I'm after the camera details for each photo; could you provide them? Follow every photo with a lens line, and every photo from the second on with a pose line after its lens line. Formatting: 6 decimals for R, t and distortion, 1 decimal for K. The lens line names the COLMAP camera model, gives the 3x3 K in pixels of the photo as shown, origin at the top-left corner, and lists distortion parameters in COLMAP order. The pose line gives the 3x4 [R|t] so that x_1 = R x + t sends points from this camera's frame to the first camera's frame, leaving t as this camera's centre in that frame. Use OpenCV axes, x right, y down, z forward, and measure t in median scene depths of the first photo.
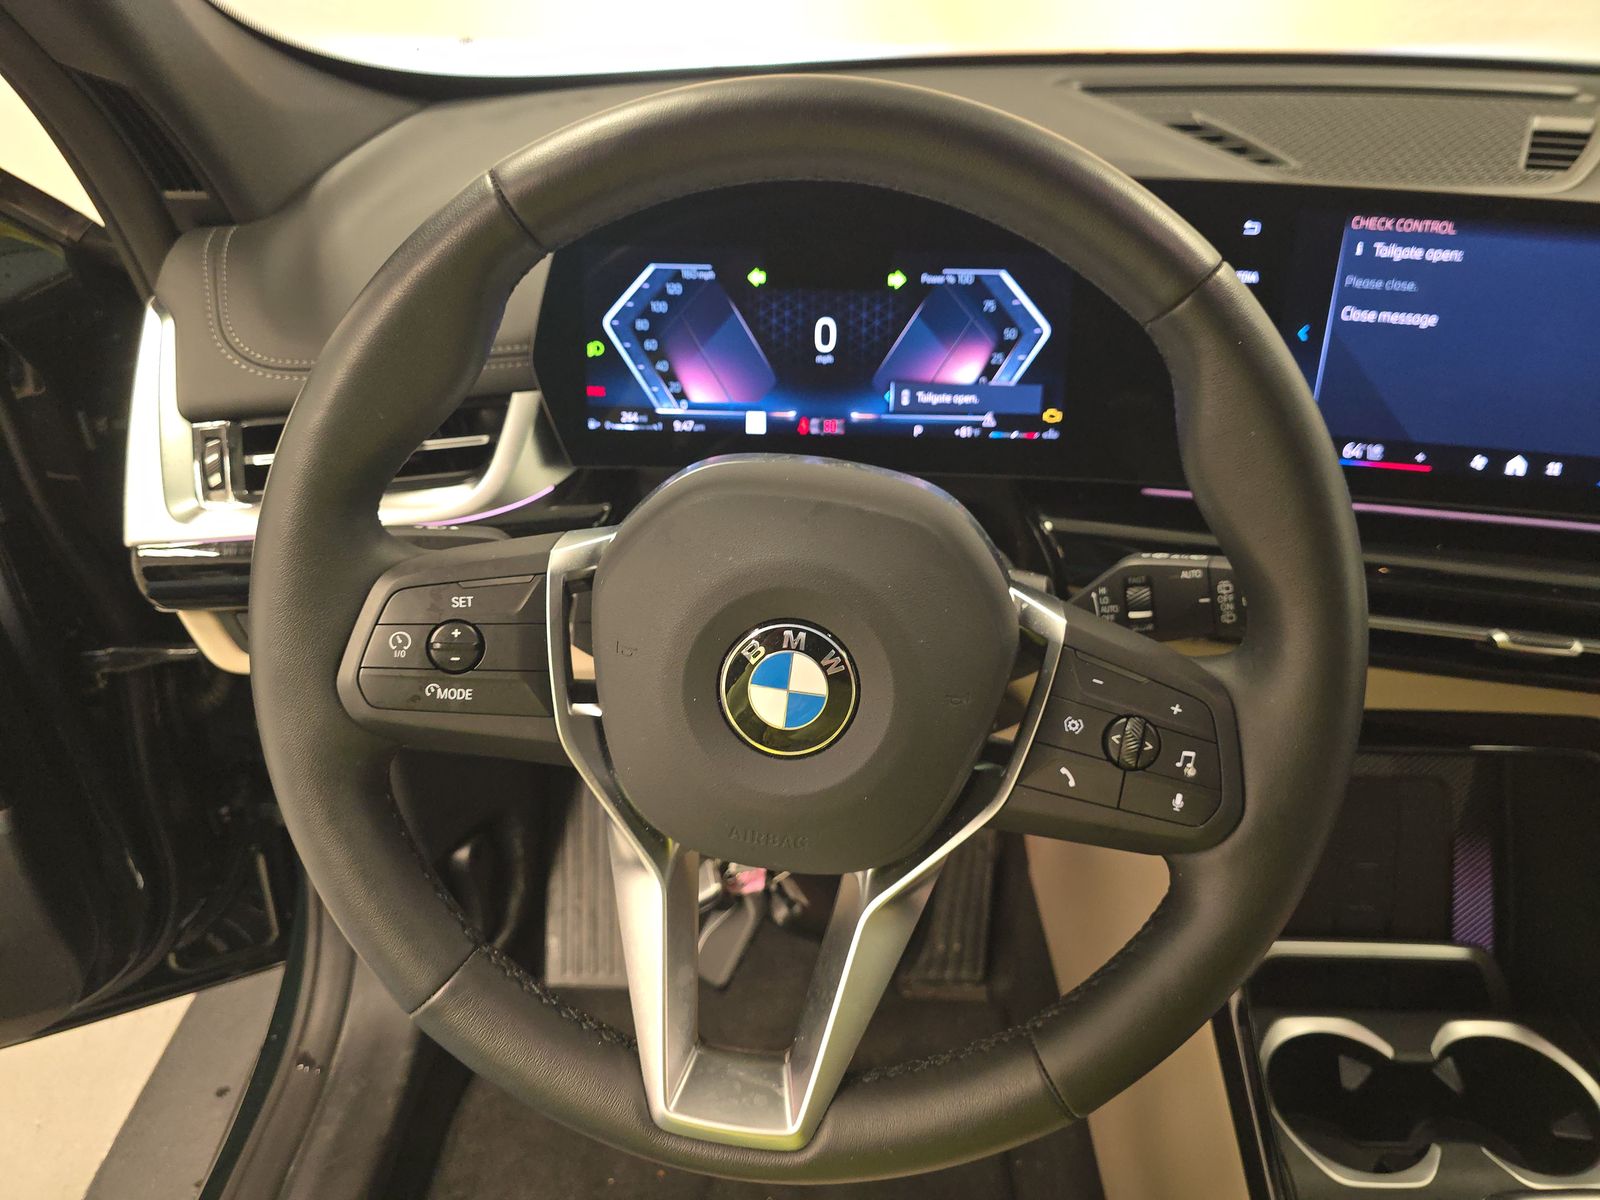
lens RADIAL K [[1069.6, 0, 800.7], [0, 1069.6, 598.3], [0, 0, 1]] dist [0.025911, -0.007504]
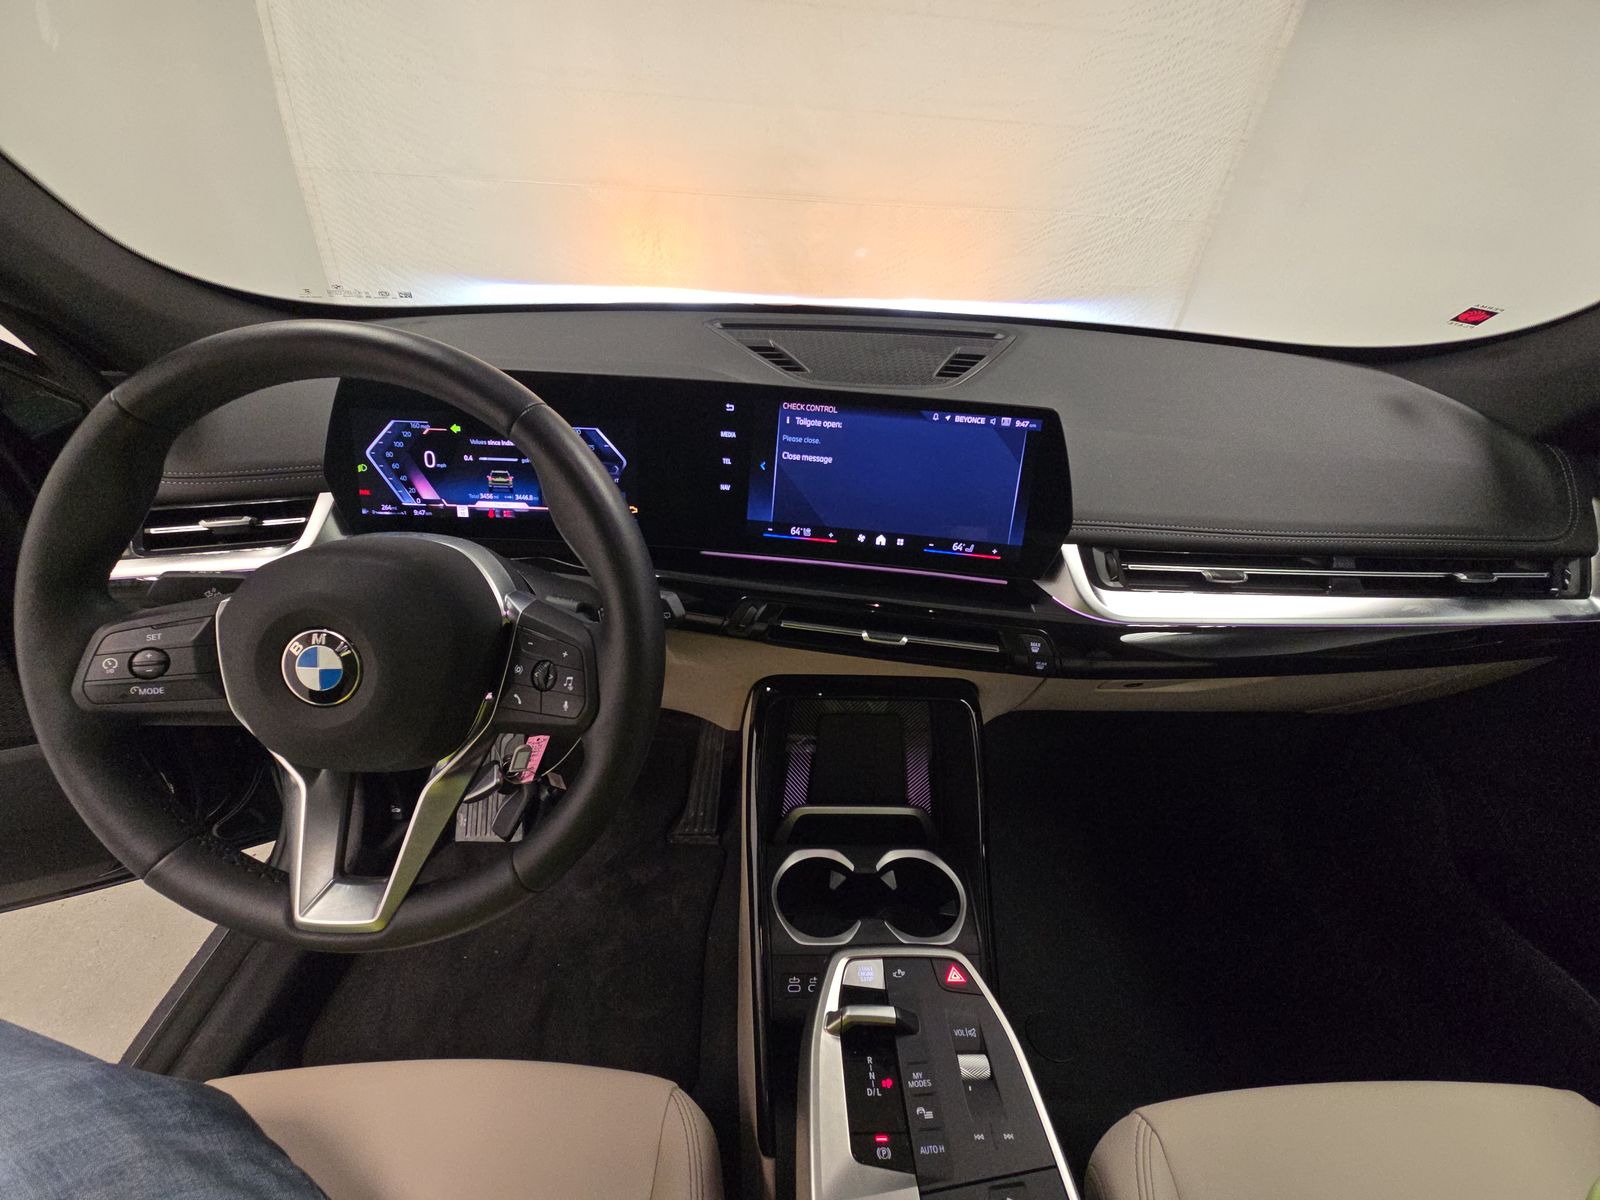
lens RADIAL K [[639.1, 0, 797.5], [0, 639.1, 593.4], [0, 0, 1]] dist [0.014994, -0.000031]
pose [[0.999103, 0.003360, 0.042204, 0.469903], [-0.002473, 0.999775, -0.021054, -0.010161], [-0.042265, 0.020931, 0.998887, -0.063450]]
